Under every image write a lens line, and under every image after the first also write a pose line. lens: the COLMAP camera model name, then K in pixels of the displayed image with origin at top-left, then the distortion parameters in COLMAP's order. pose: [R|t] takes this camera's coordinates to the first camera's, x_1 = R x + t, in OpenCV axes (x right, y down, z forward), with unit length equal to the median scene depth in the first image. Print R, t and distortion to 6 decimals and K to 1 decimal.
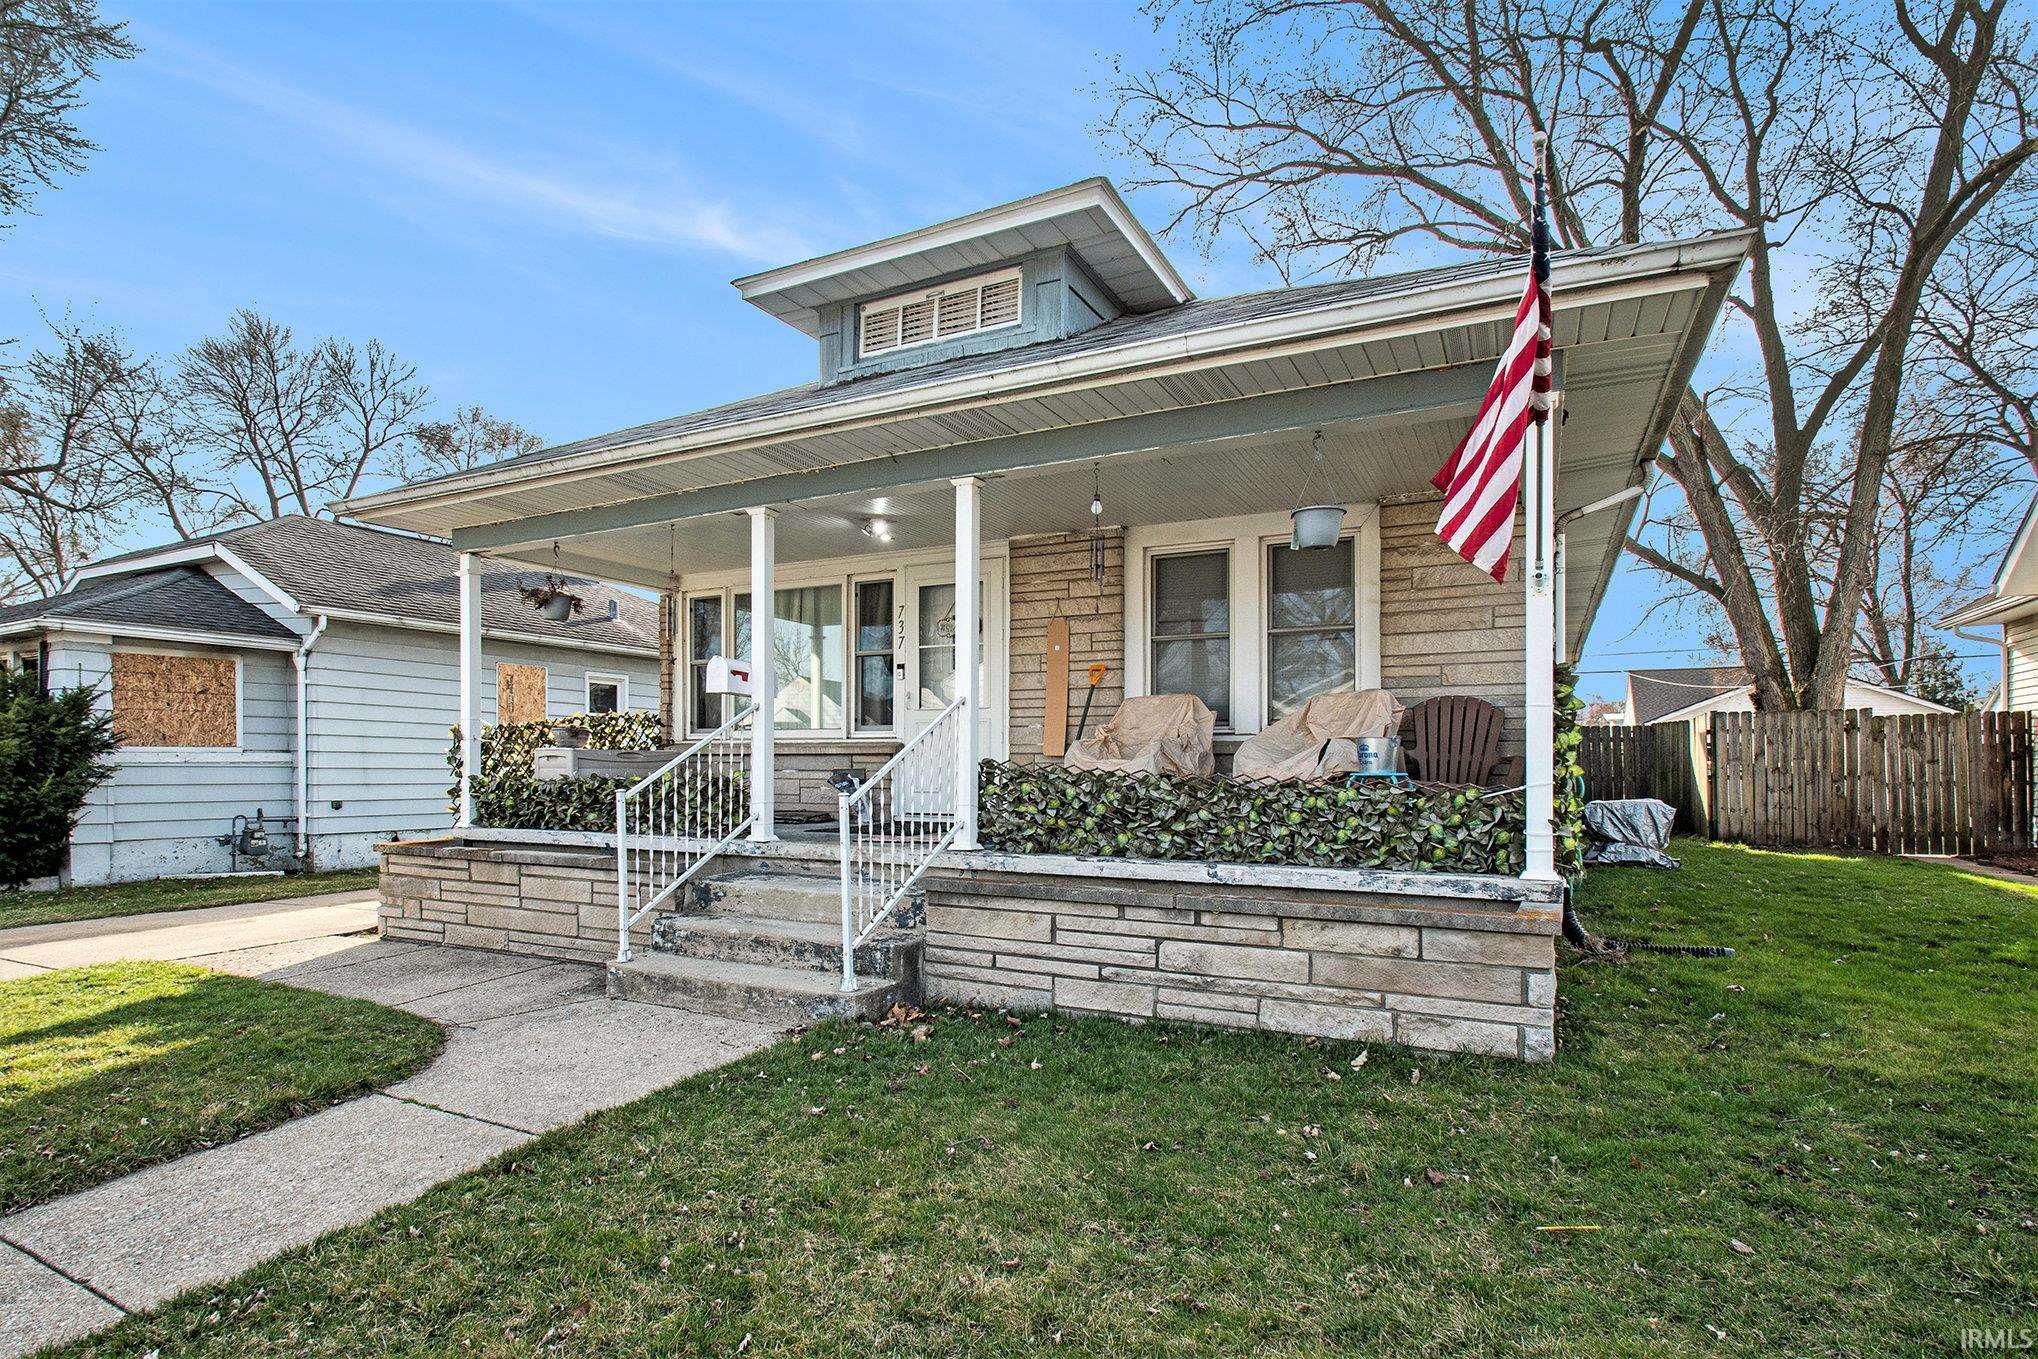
lens RADIAL K [[1035.0, 0, 1032.1], [0, 1035.0, 664.7], [0, 0, 1]] dist [-0.003304, 0.000452]
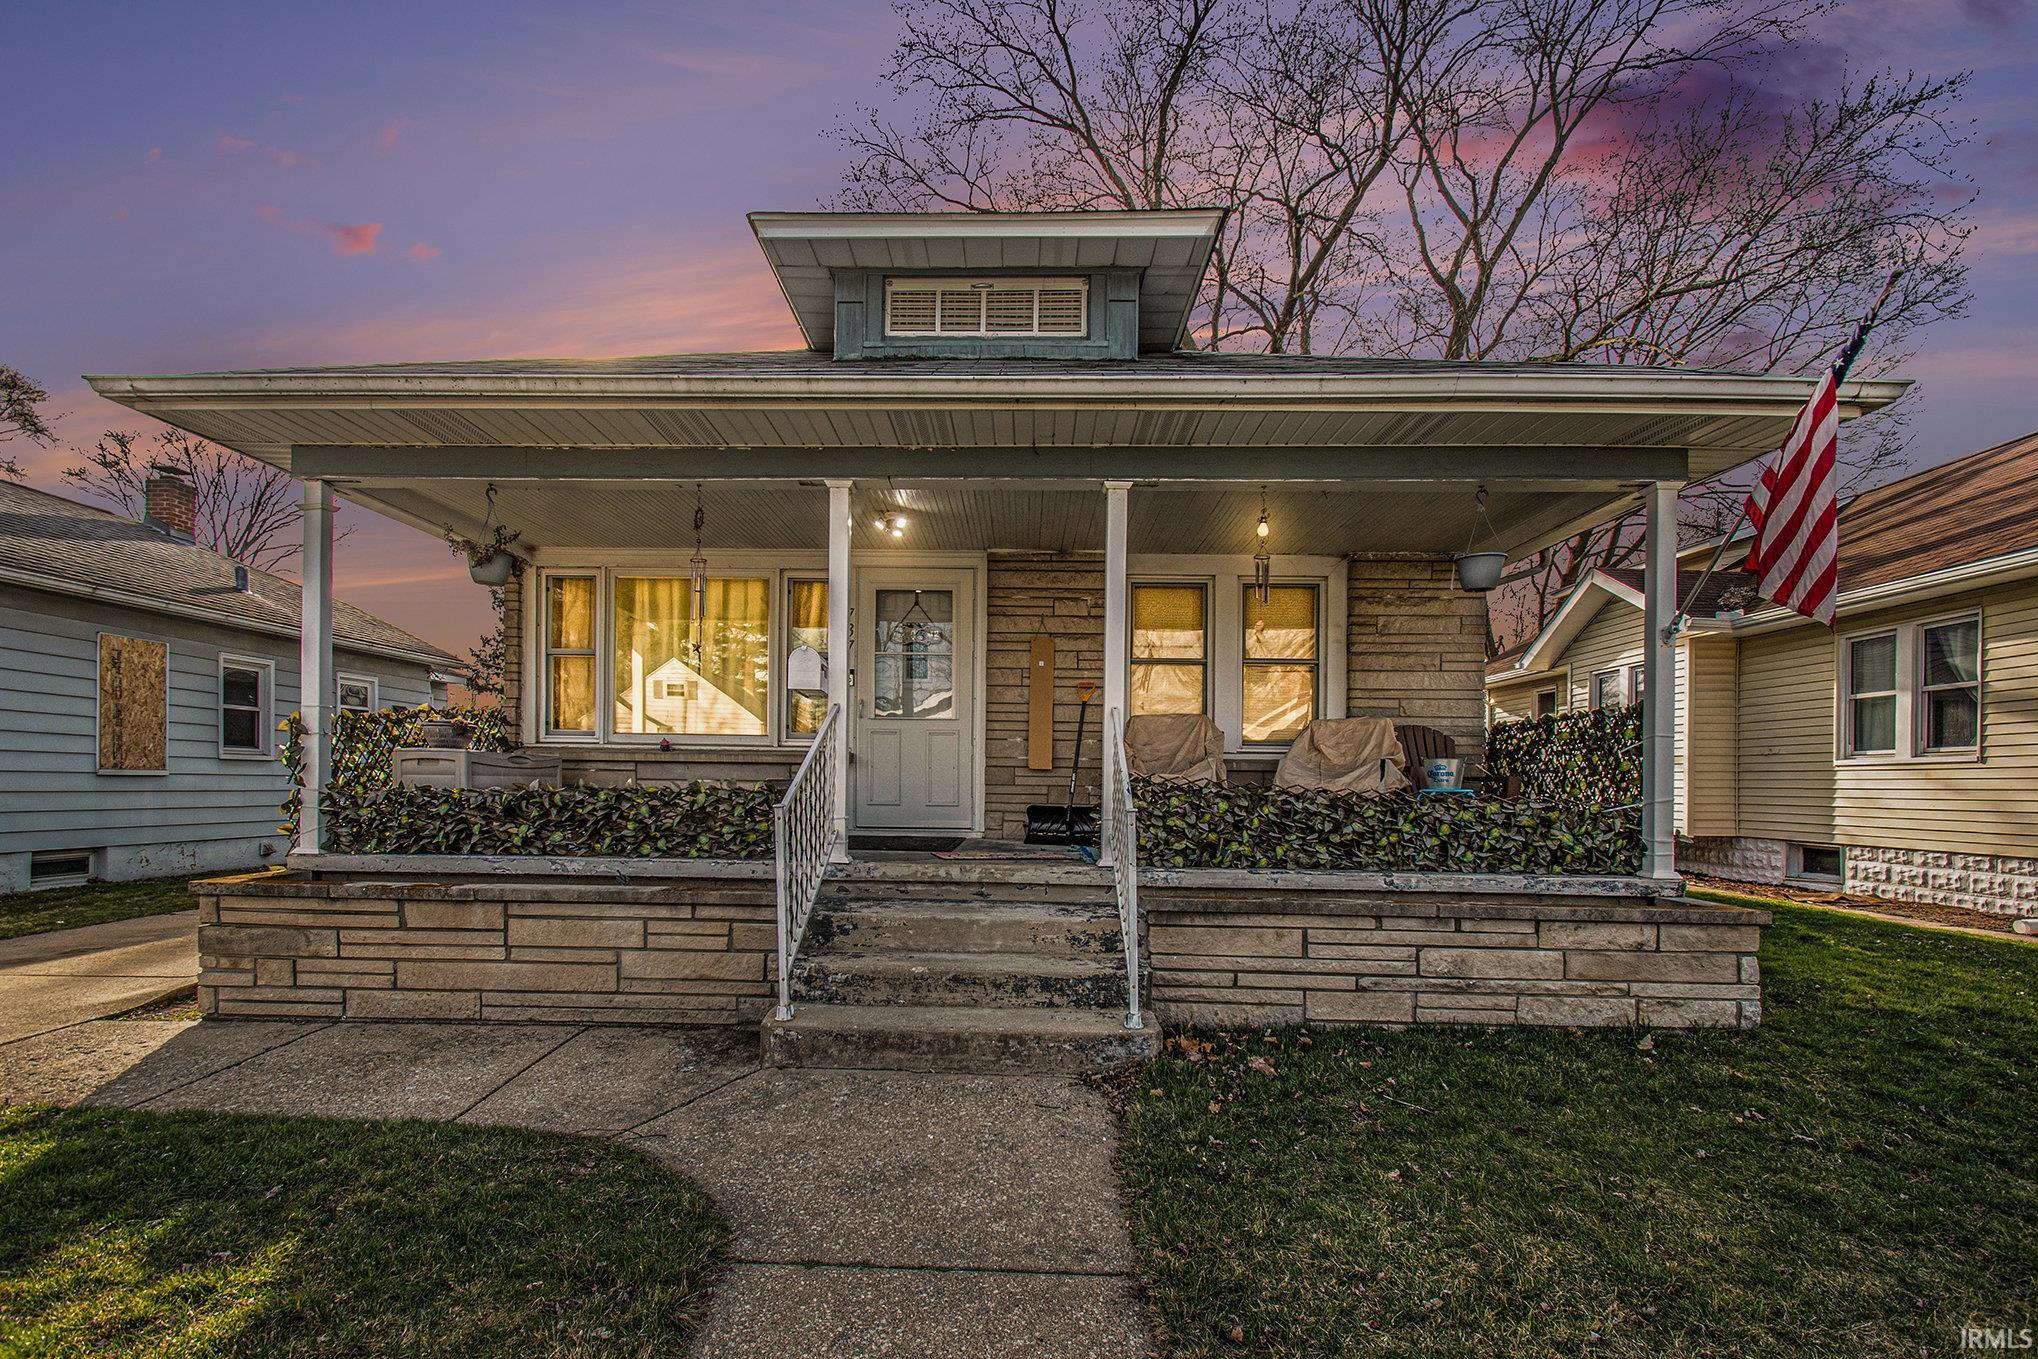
lens RADIAL K [[905.7, 0, 1007.0], [0, 905.7, 699.4], [0, 0, 1]] dist [0.011148, -0.003895]
pose [[0.899037, 0.049372, 0.435081, -0.515239], [-0.054136, 0.998533, -0.001446, 0.029330], [-0.434514, -0.022253, 0.900390, 0.276202]]
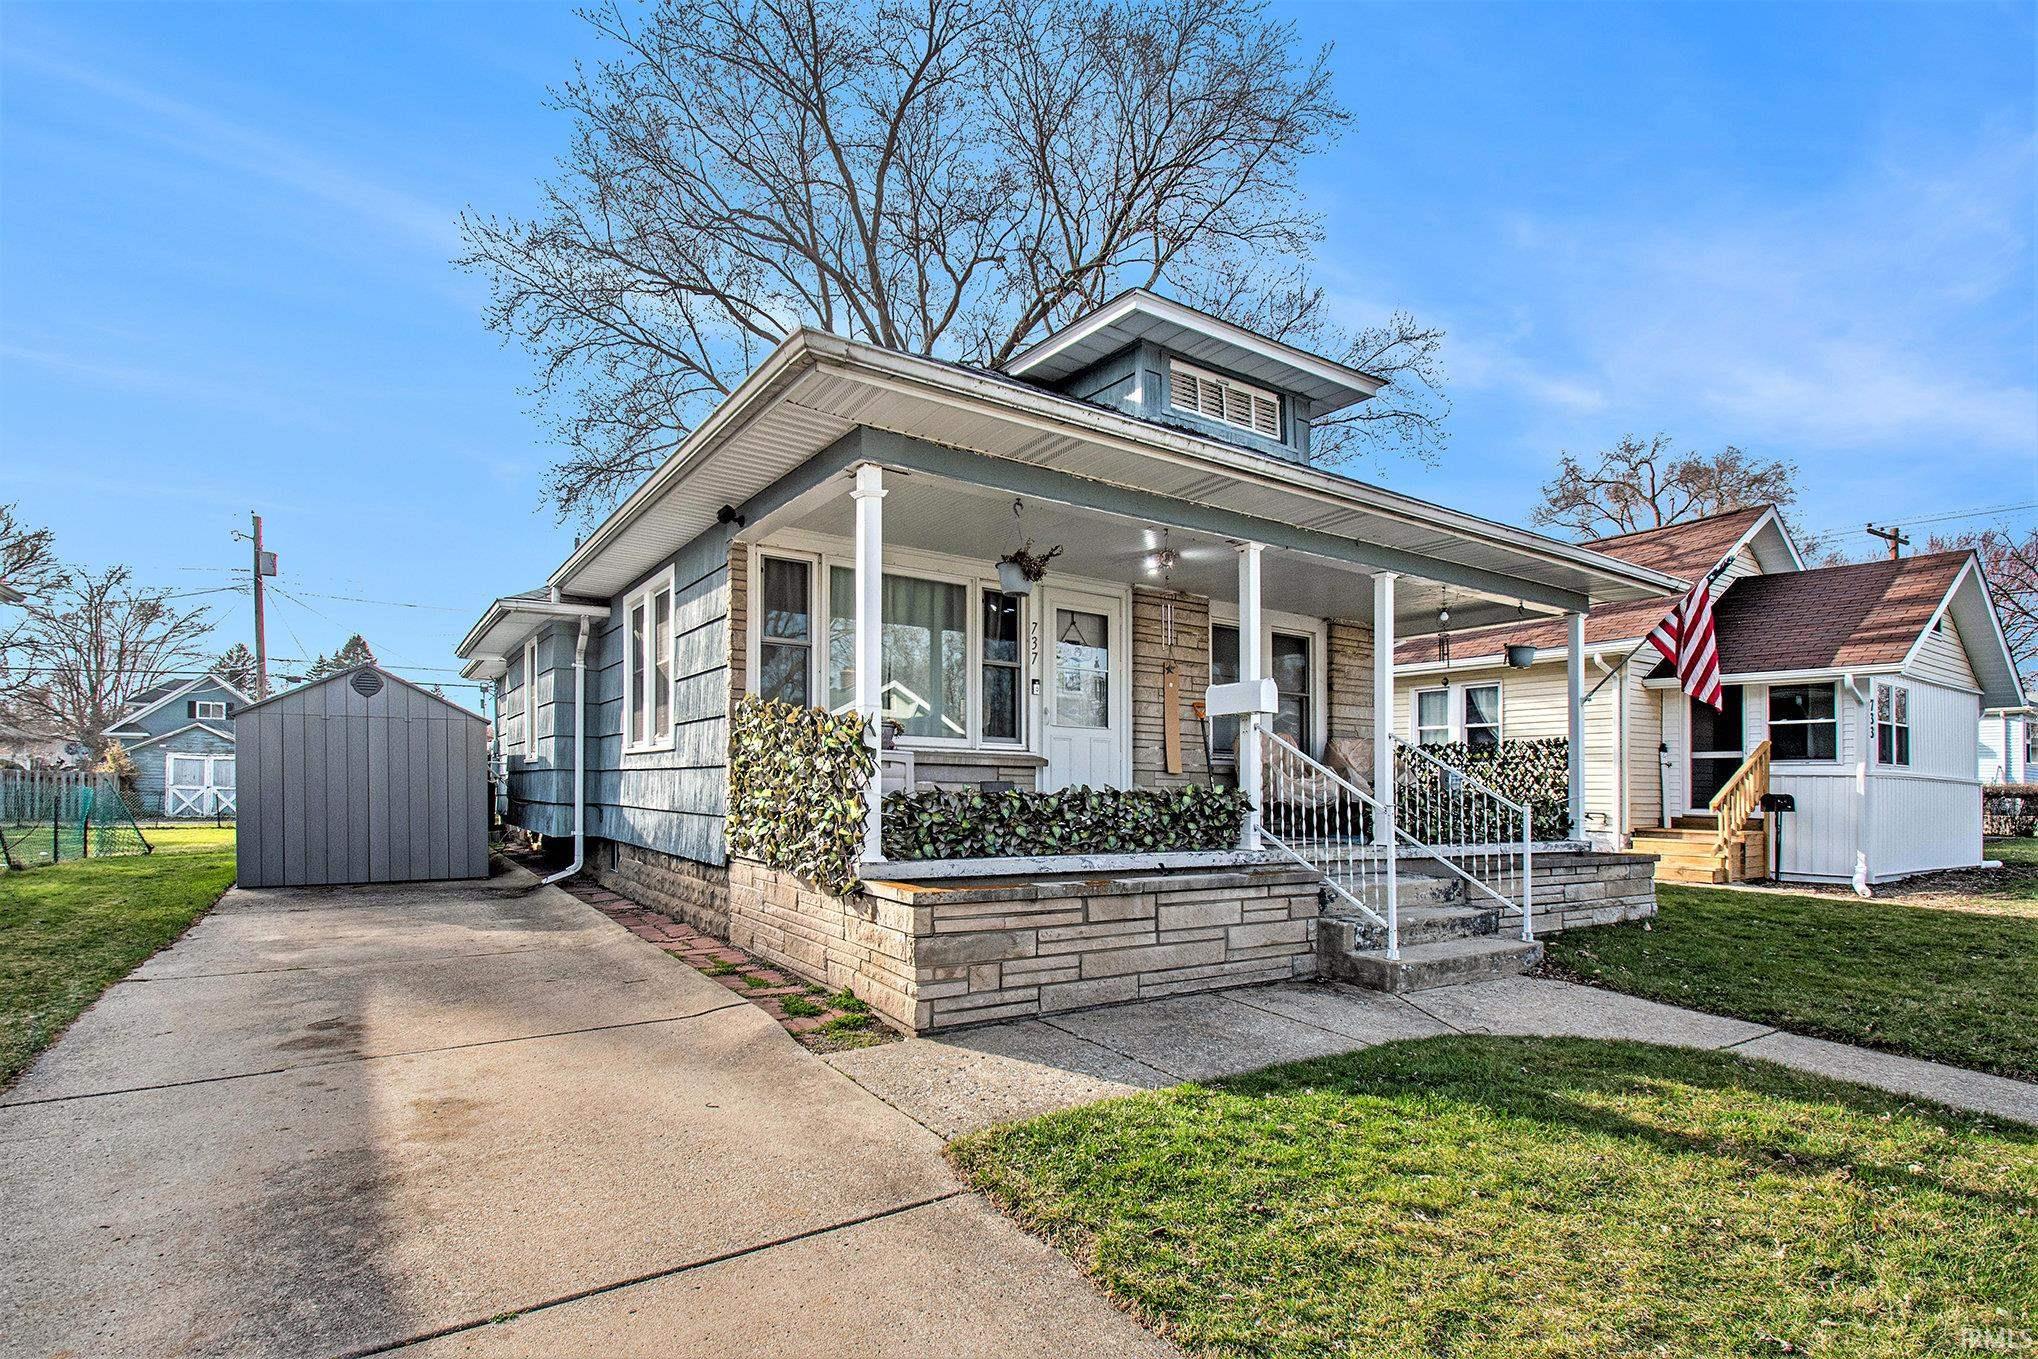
lens RADIAL K [[971.1, 0, 972.7], [0, 971.1, 687.8], [0, 0, 1]] dist [0.004056, 0.000562]
pose [[0.492530, 0.091453, 0.865477, -1.427448], [-0.099742, 0.993843, -0.048255, 0.086568], [-0.864561, -0.062557, 0.498619, 0.824710]]
